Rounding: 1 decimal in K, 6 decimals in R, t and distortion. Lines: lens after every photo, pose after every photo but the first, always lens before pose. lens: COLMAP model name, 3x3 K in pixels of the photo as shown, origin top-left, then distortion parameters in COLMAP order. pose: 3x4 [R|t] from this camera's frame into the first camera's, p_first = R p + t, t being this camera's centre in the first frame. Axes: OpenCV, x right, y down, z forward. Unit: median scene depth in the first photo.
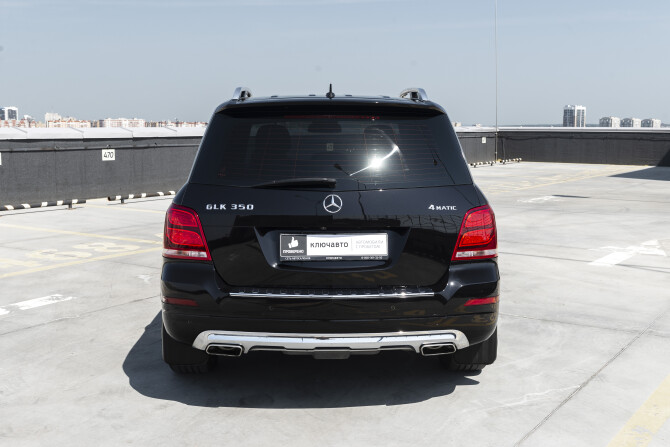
lens RADIAL K [[826.5, 0, 335.0], [0, 826.5, 223.5], [0, 0, 1]] dist [-0.011842, -0.001718]
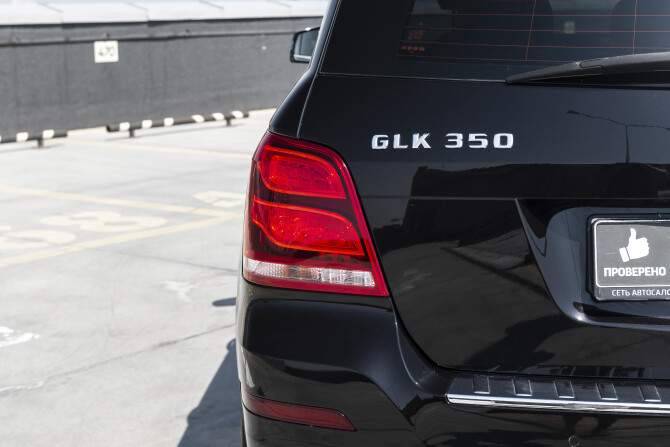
lens RADIAL K [[1336.7, 0, 335.0], [0, 1336.7, 223.5], [0, 0, 1]] dist [-0.014939, -0.036066]
pose [[0.994839, -0.004730, -0.101352, -0.049384], [0.009008, 0.999086, 0.041789, -0.004048], [0.101062, -0.042487, 0.993973, 0.190508]]
